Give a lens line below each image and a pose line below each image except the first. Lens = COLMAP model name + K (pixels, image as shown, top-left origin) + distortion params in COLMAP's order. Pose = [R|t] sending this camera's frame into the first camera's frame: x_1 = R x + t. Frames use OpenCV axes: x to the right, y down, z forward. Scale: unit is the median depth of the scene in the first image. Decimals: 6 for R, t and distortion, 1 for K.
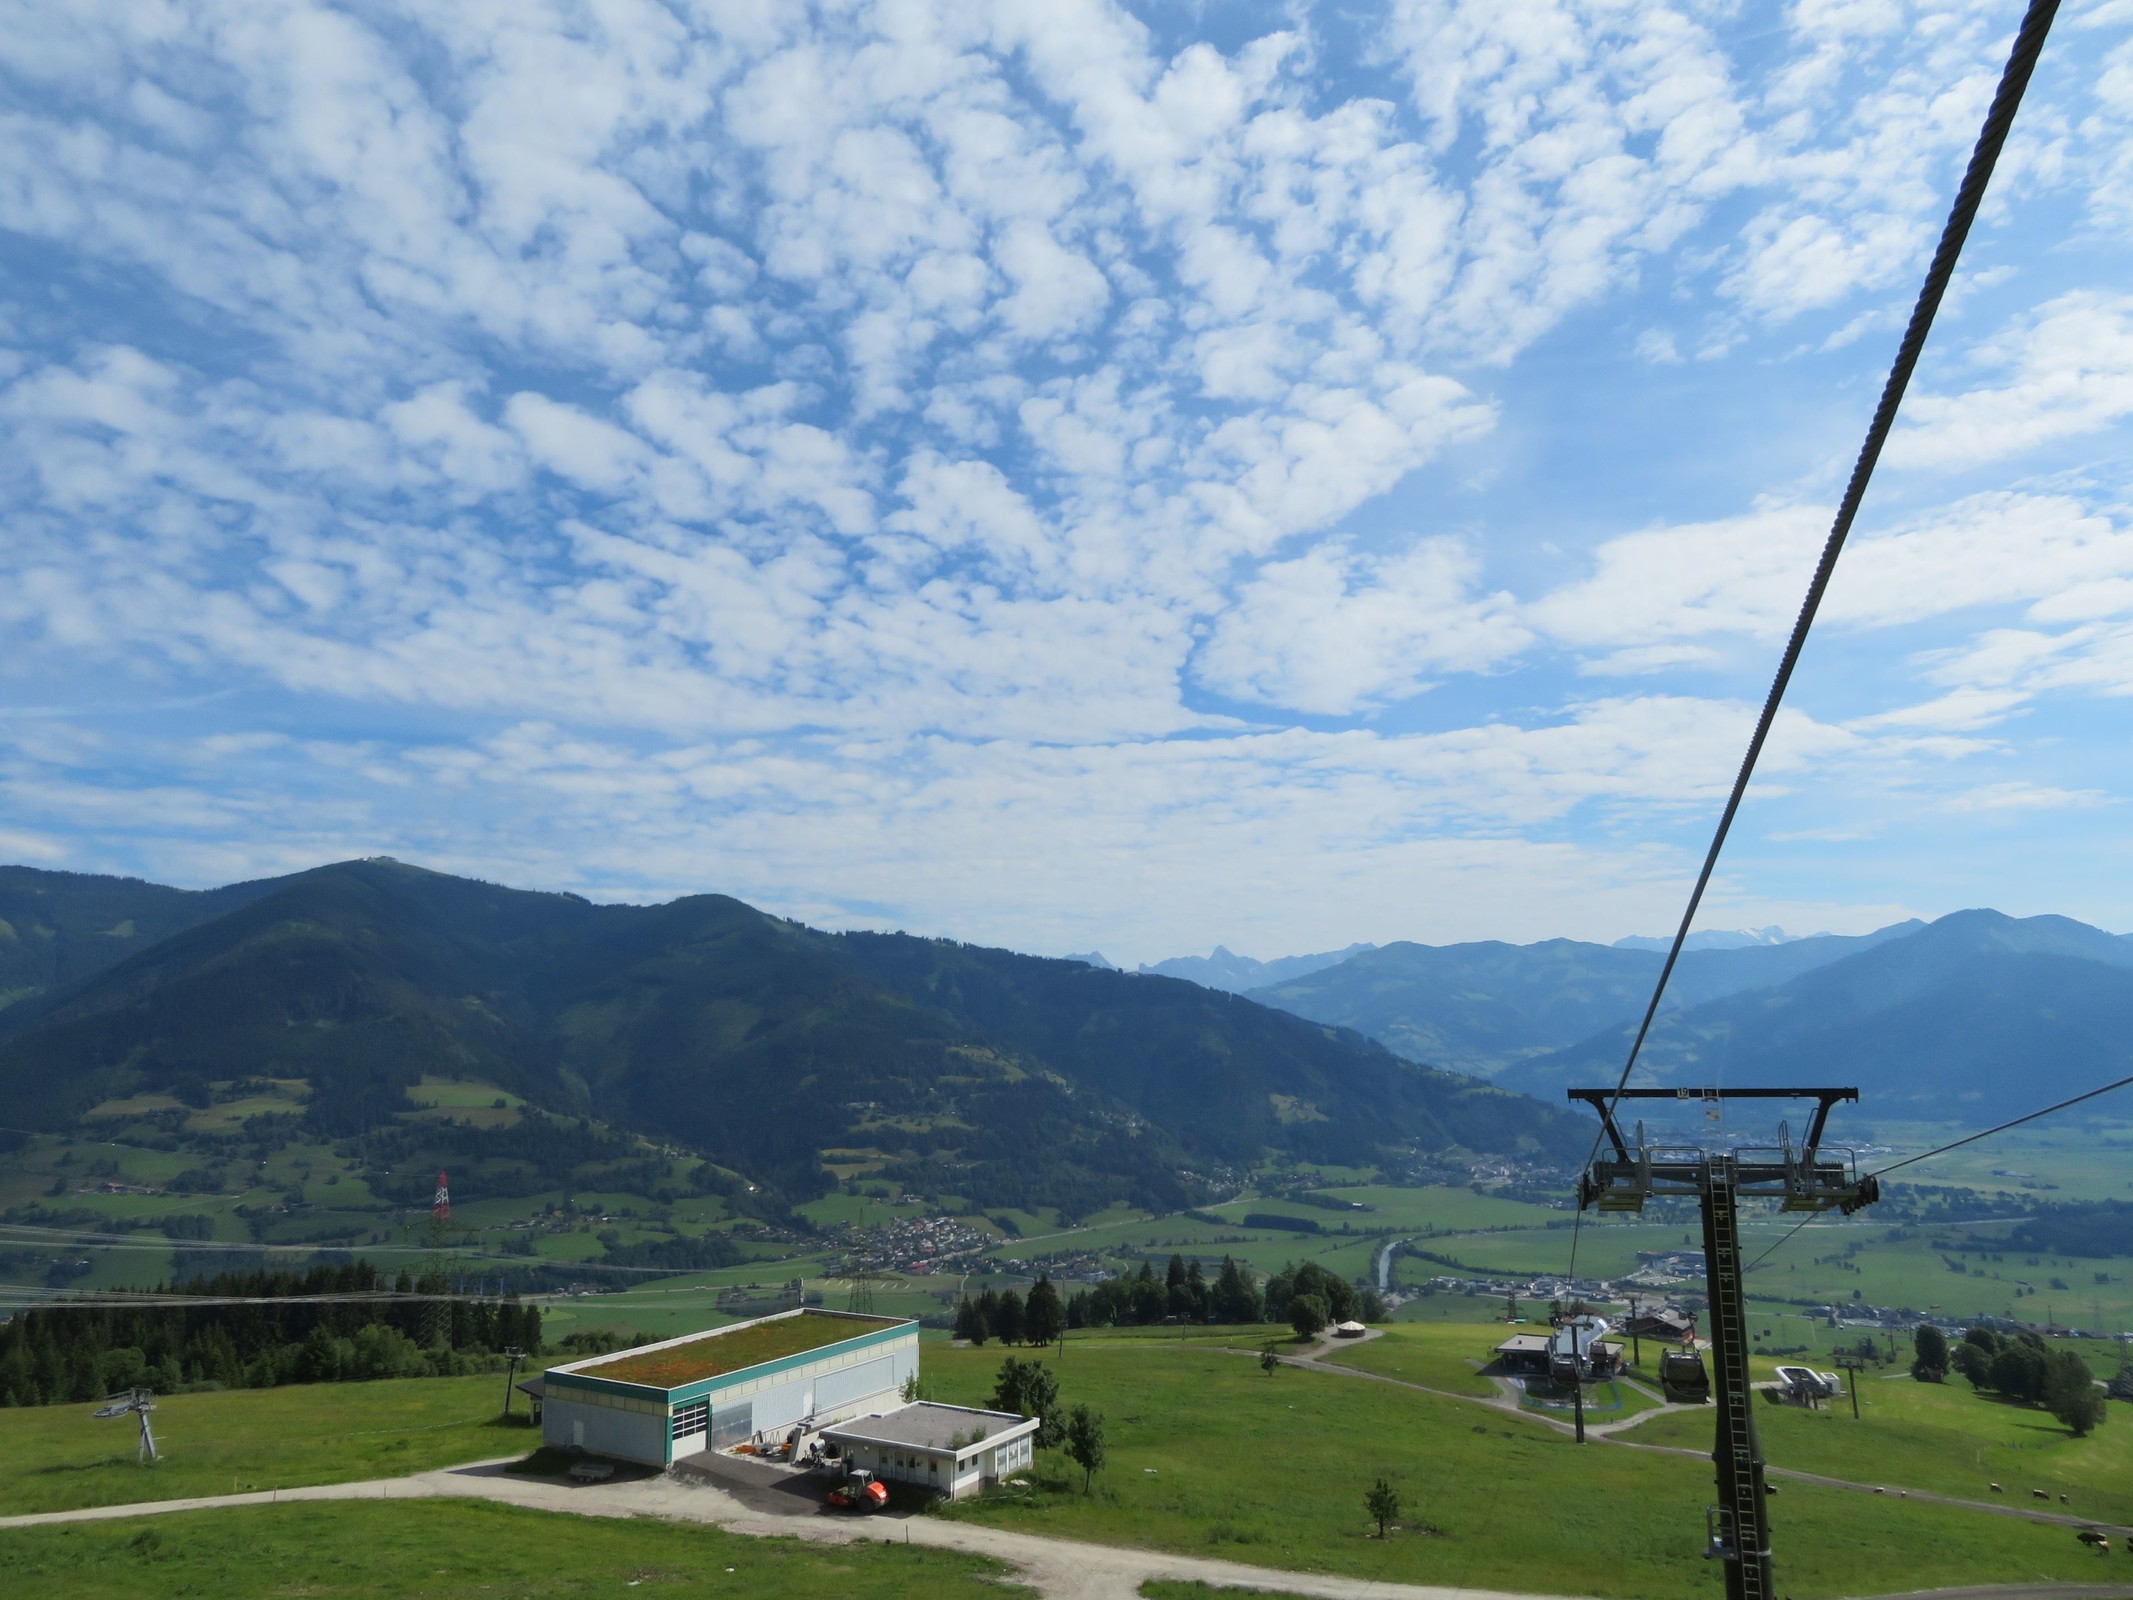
lens RADIAL K [[1571.1, 0, 1066.5], [0, 1571.1, 800.0], [0, 0, 1]] dist [-0.006397, 0.008692]
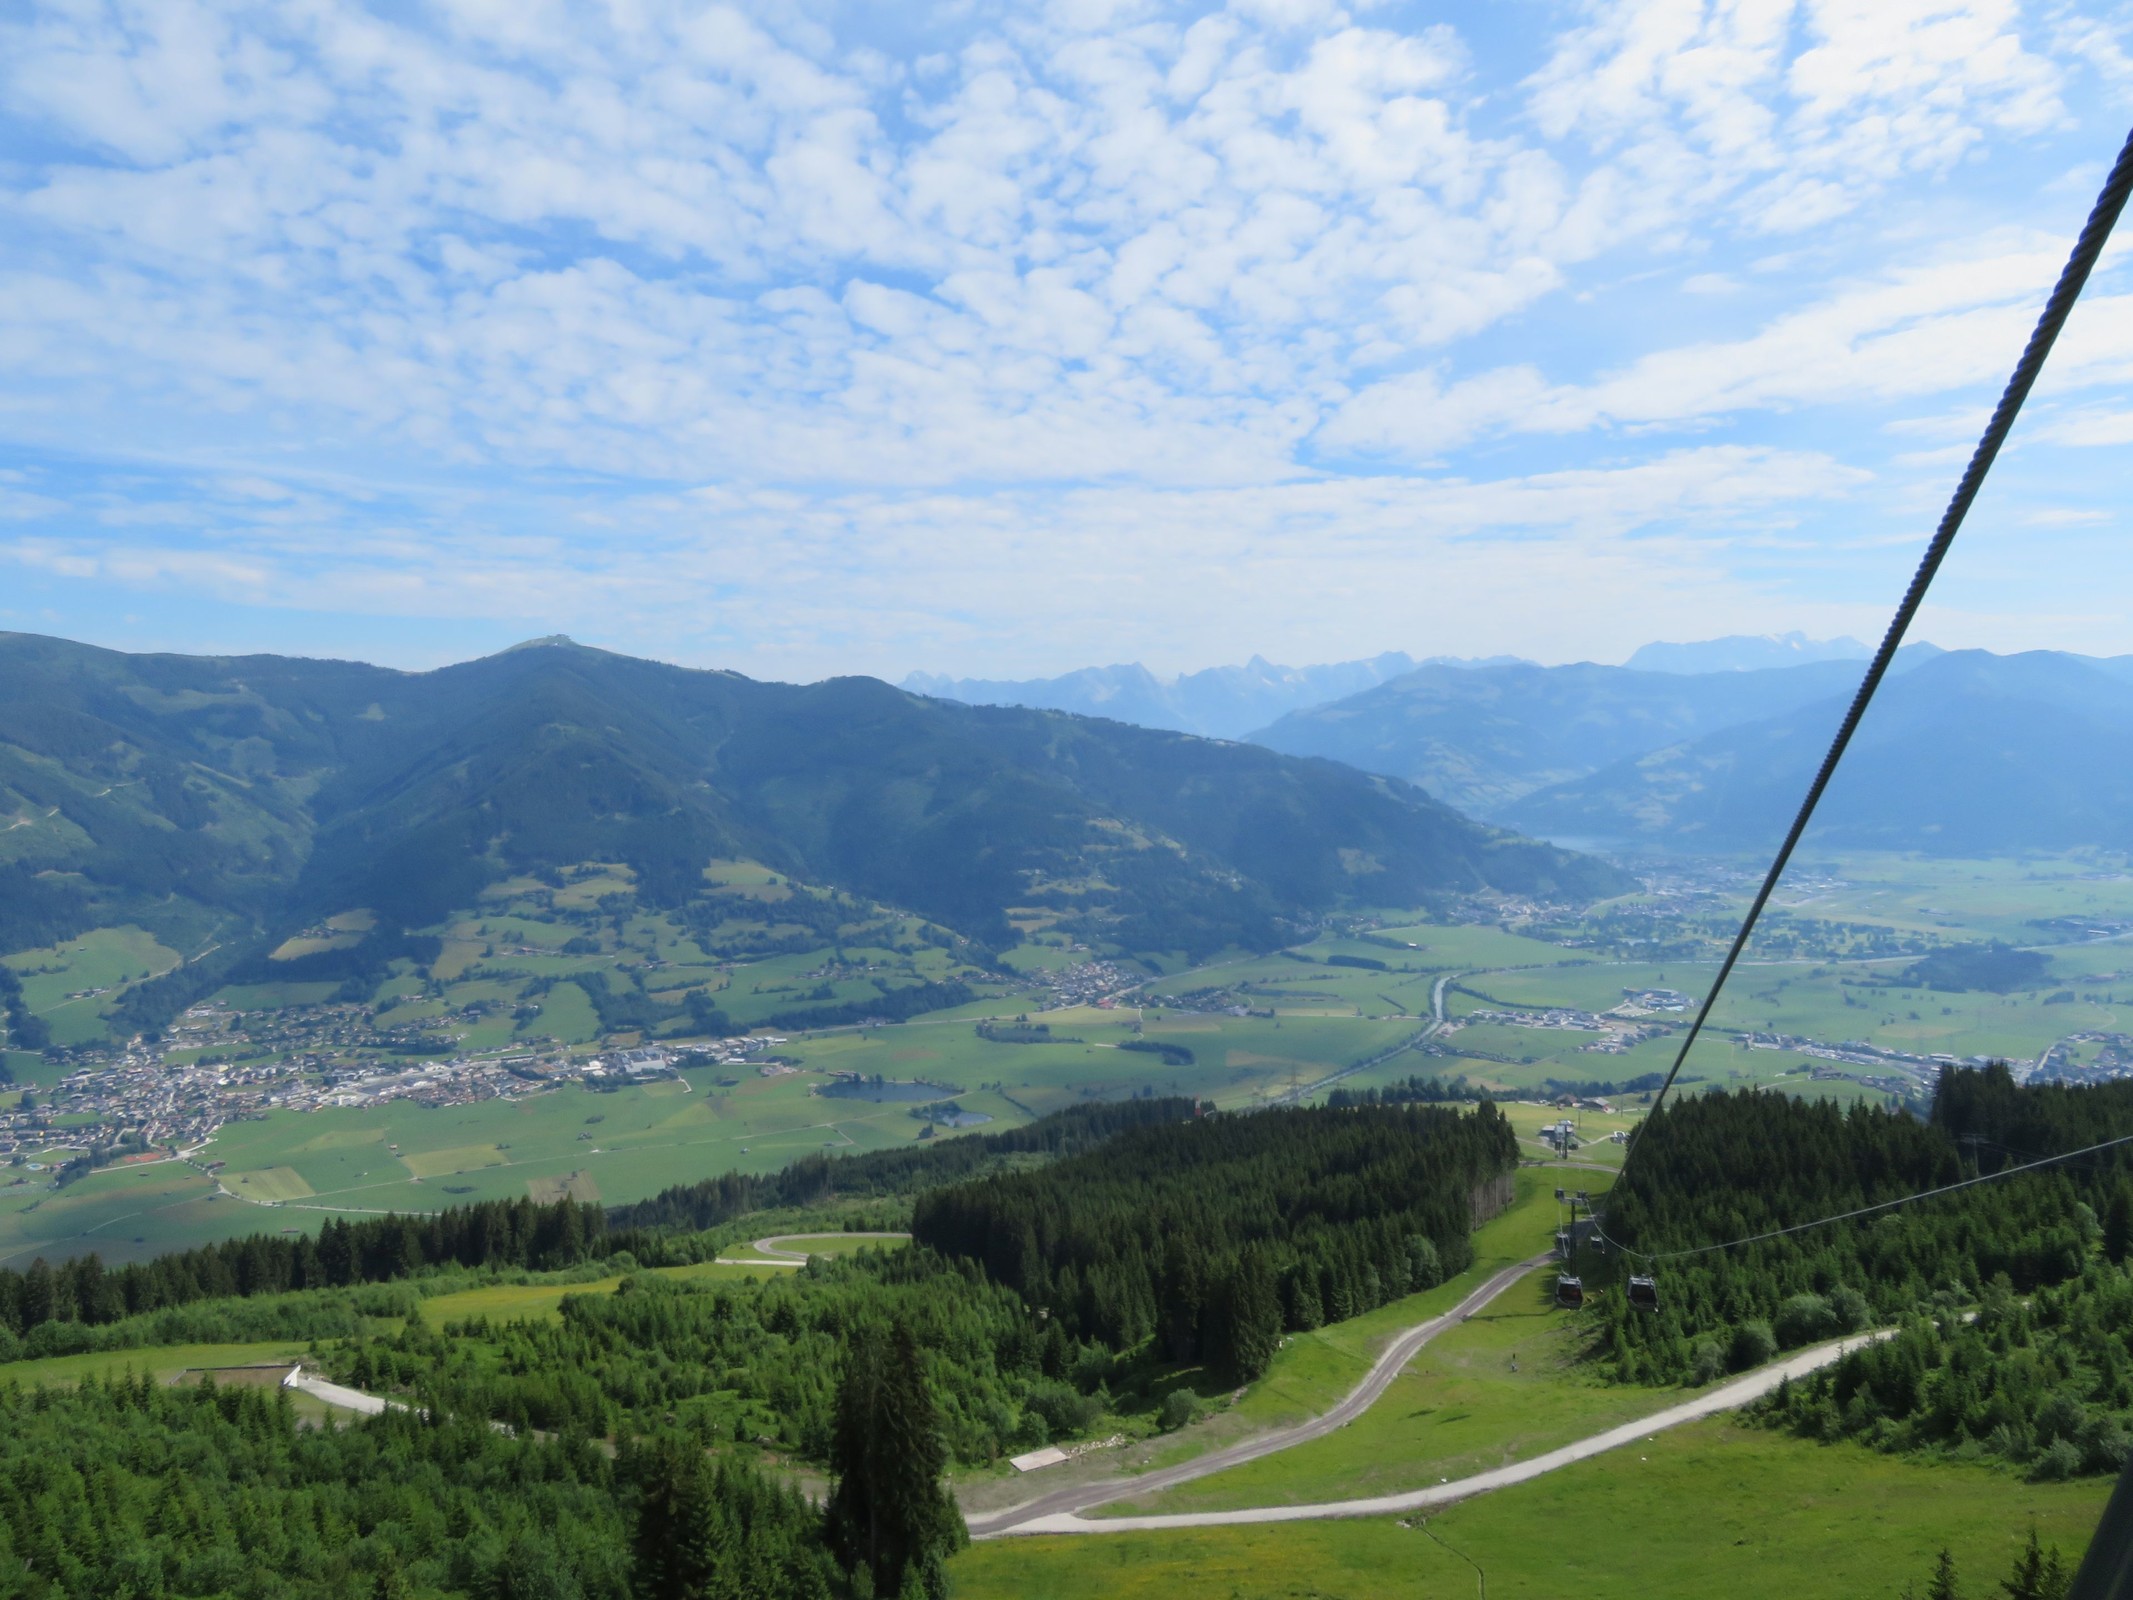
lens RADIAL K [[1571.1, 0, 1066.5], [0, 1571.1, 800.0], [0, 0, 1]] dist [-0.006397, 0.008692]
pose [[0.999848, -0.006554, -0.016168, -0.089487], [0.009588, 0.980667, 0.195450, -0.131354], [0.014574, -0.195576, 0.980580, -0.288197]]
